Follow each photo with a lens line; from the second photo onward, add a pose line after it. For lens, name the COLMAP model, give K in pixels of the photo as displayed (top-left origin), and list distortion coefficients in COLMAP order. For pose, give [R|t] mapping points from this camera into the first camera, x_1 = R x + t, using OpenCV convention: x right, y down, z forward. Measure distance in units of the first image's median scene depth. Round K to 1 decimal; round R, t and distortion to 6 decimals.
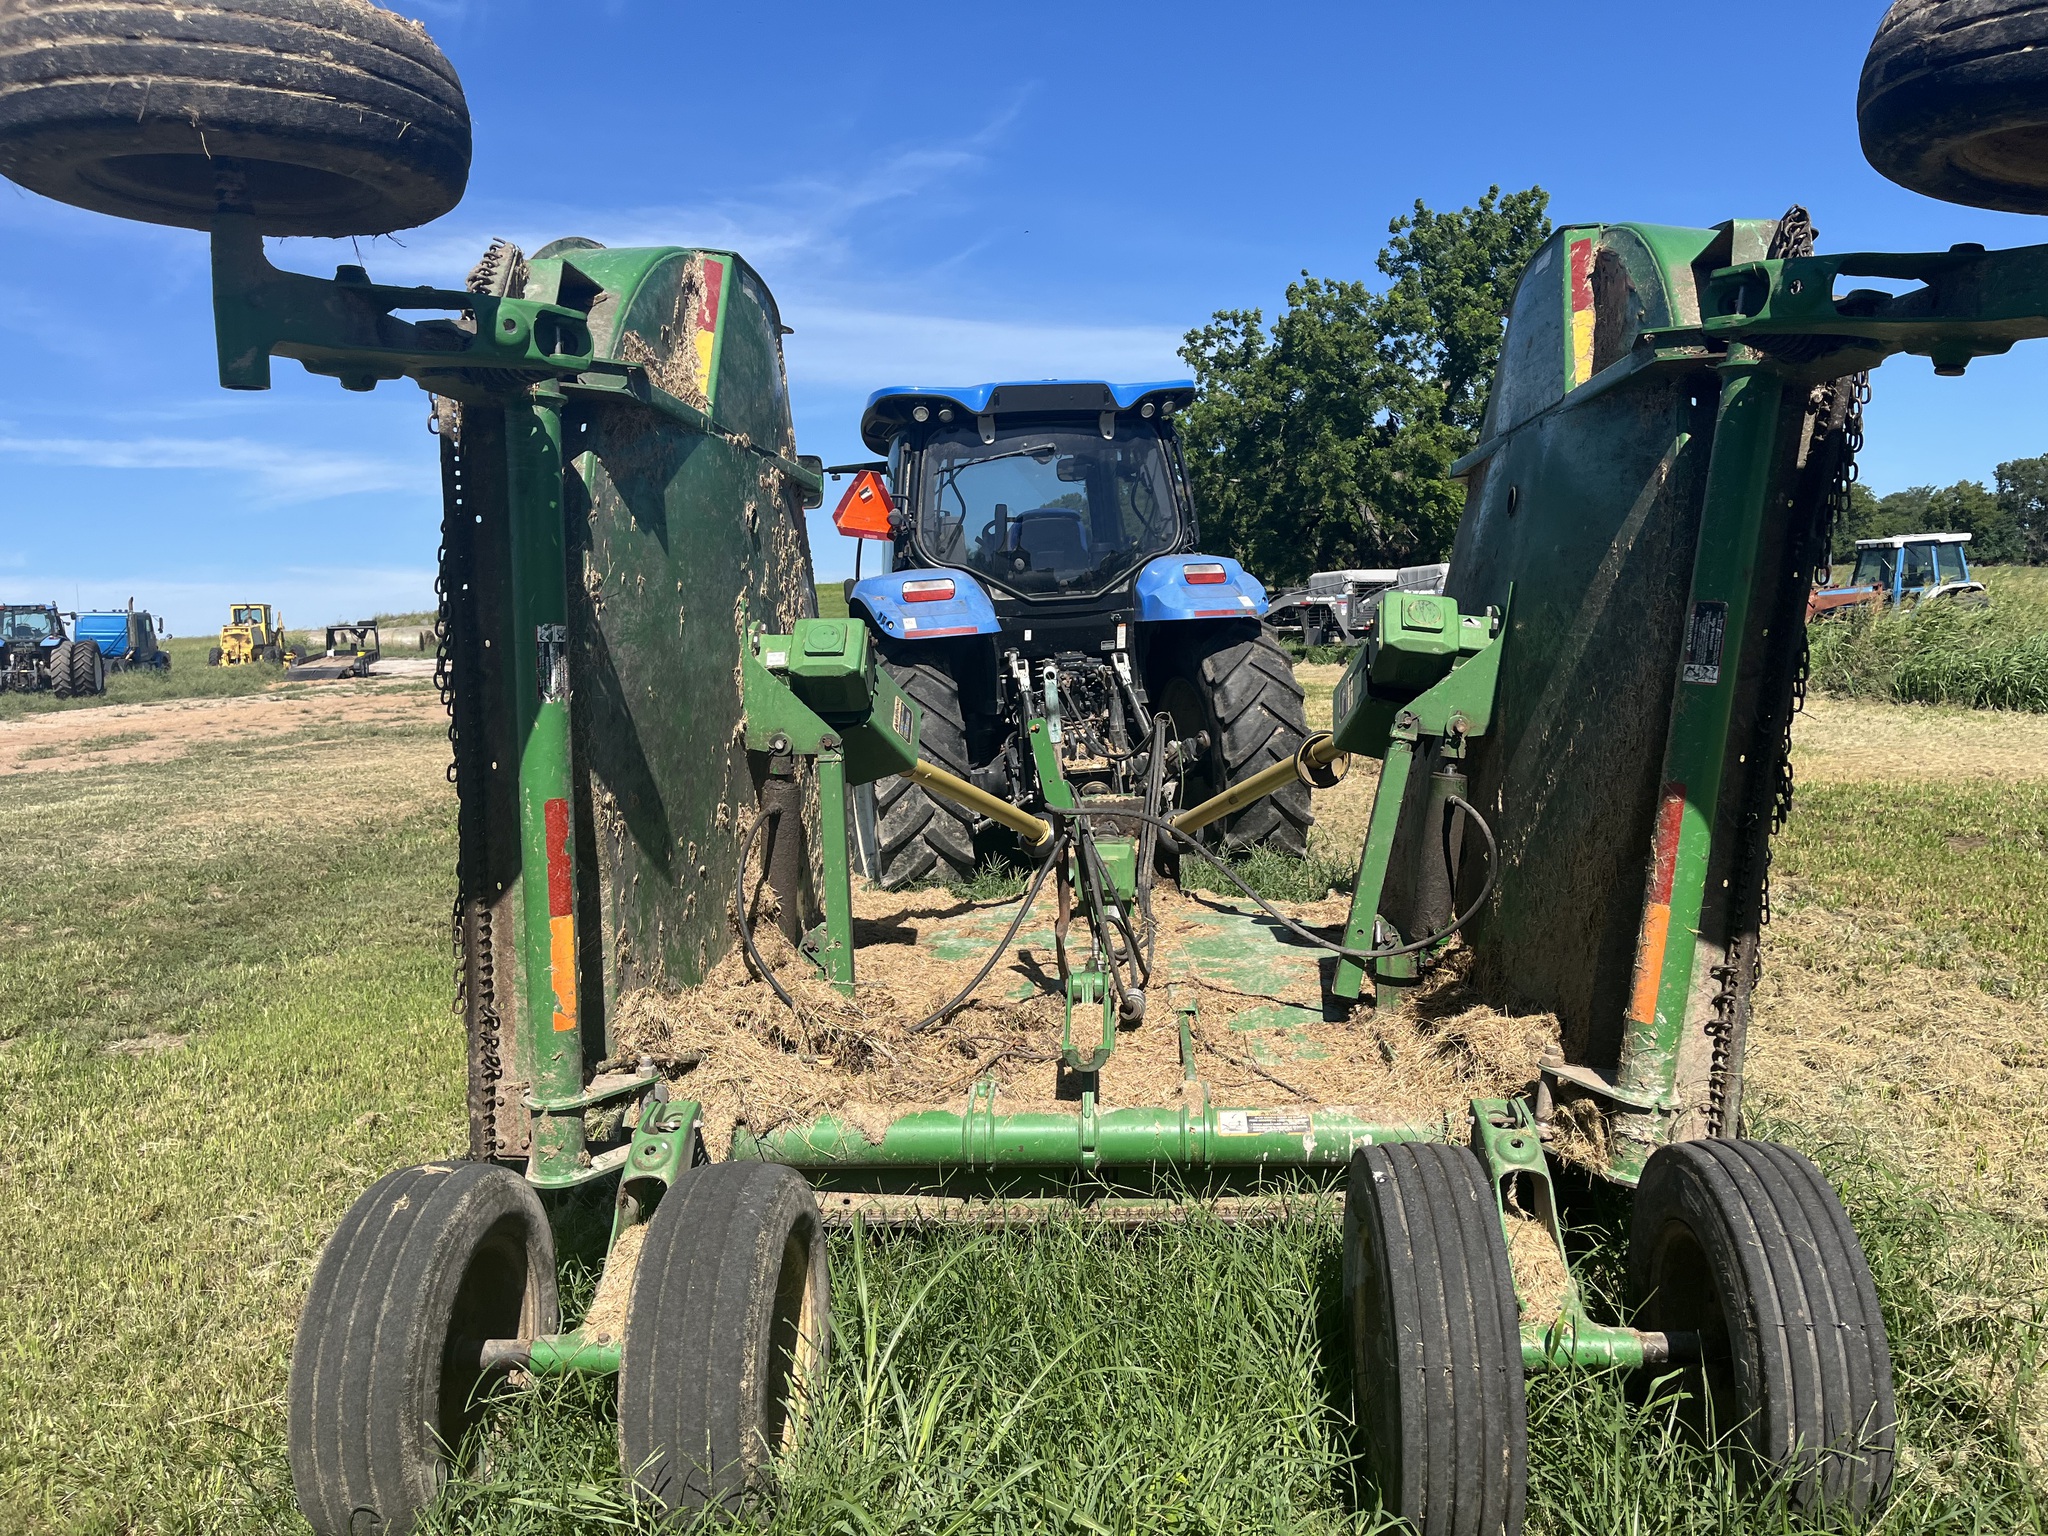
lens RADIAL K [[1558.6, 0, 1032.1], [0, 1558.6, 791.0], [0, 0, 1]] dist [0.062900, -0.102467]
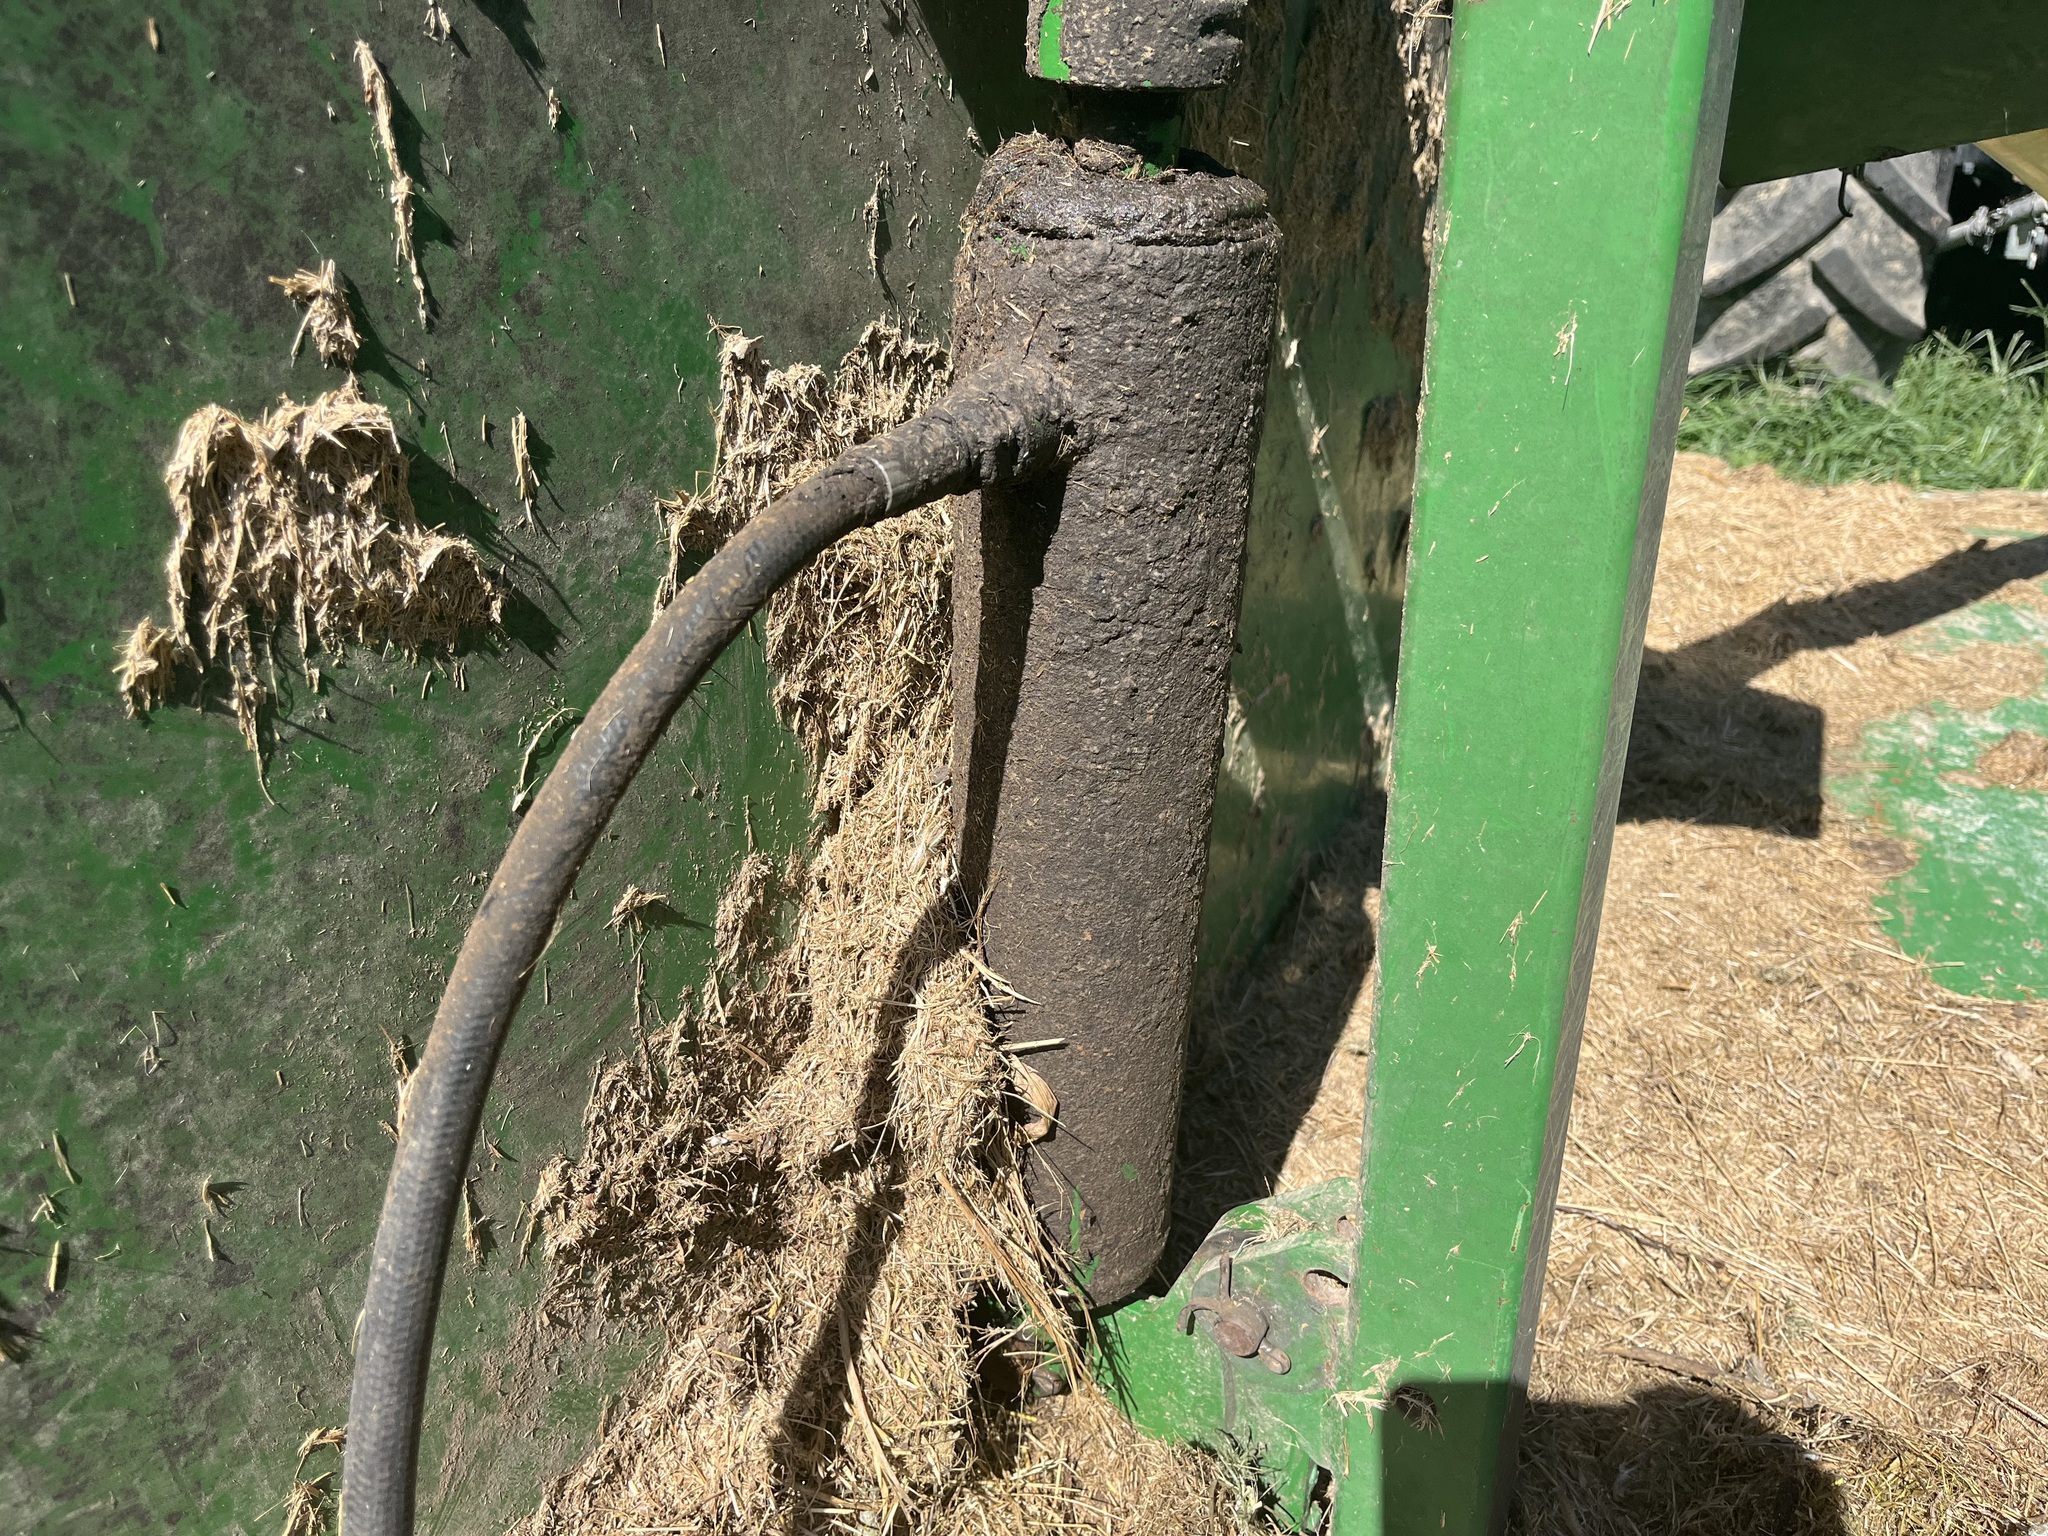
lens RADIAL K [[1552.9, 0, 1019.2], [0, 1552.9, 811.2], [0, 0, 1]] dist [0.032121, -0.059191]
pose [[0.892958, 0.217862, -0.393906, -0.062028], [-0.037405, 0.907961, 0.417383, -0.005374], [0.448583, -0.357971, 0.818920, 0.492889]]
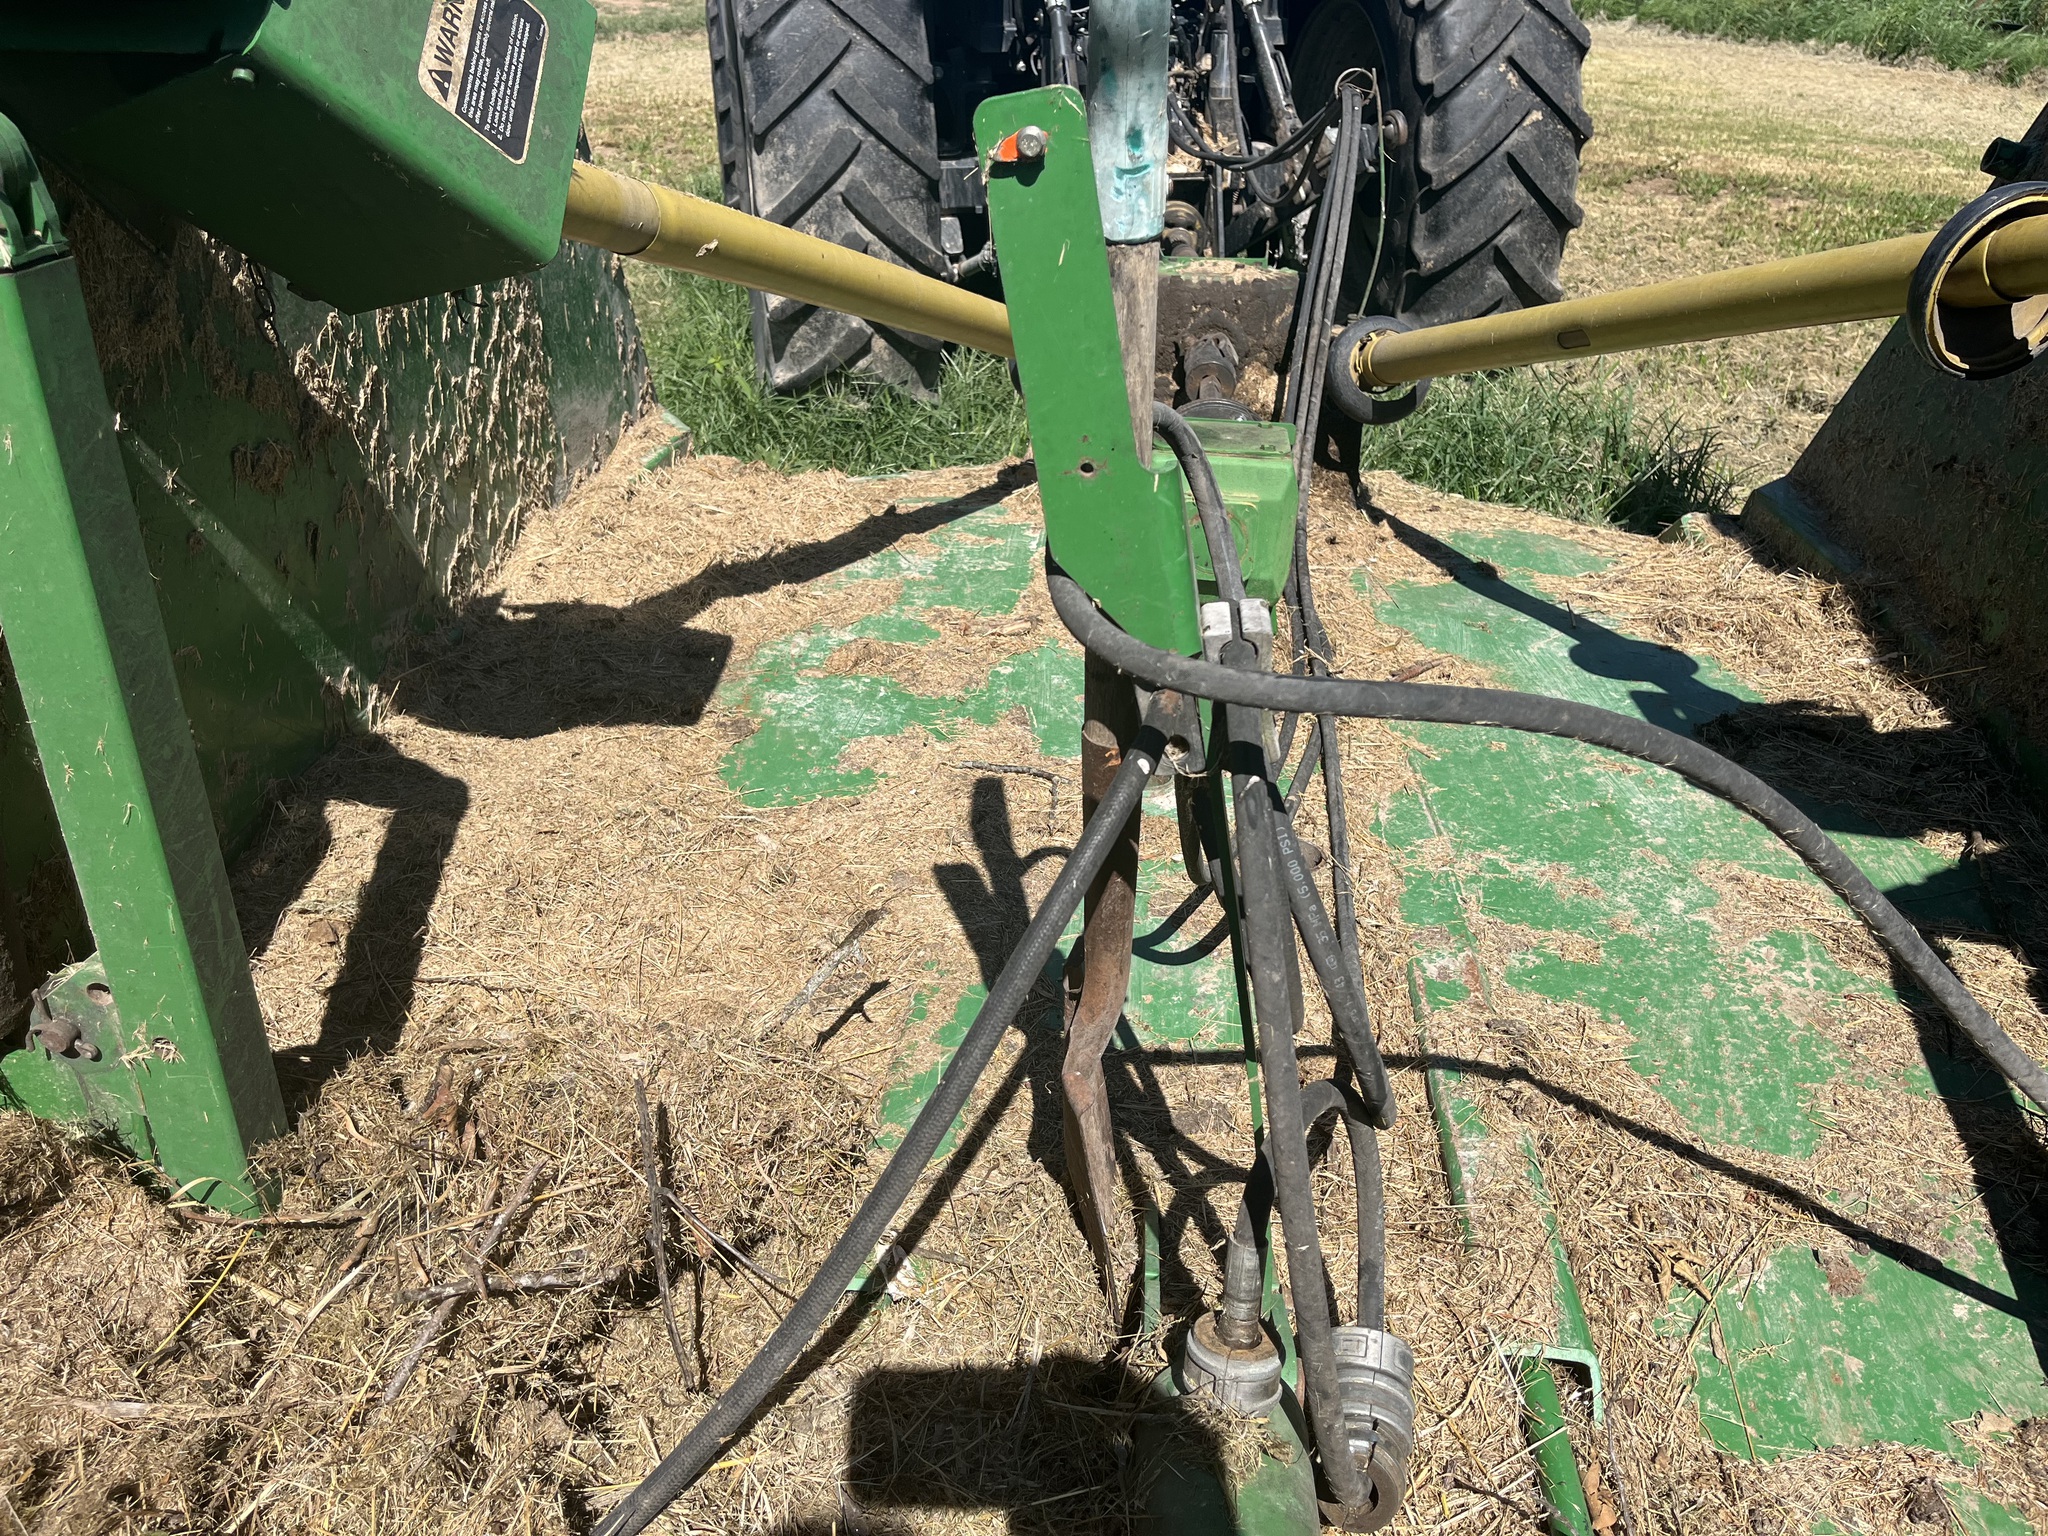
lens RADIAL K [[1564.7, 0, 1016.1], [0, 1564.7, 763.0], [0, 0, 1]] dist [0.009881, -0.002420]
pose [[0.997942, 0.063117, -0.011346, 0.004267], [-0.054557, 0.928590, 0.367074, -0.022043], [0.033704, -0.365699, 0.930123, 0.441614]]
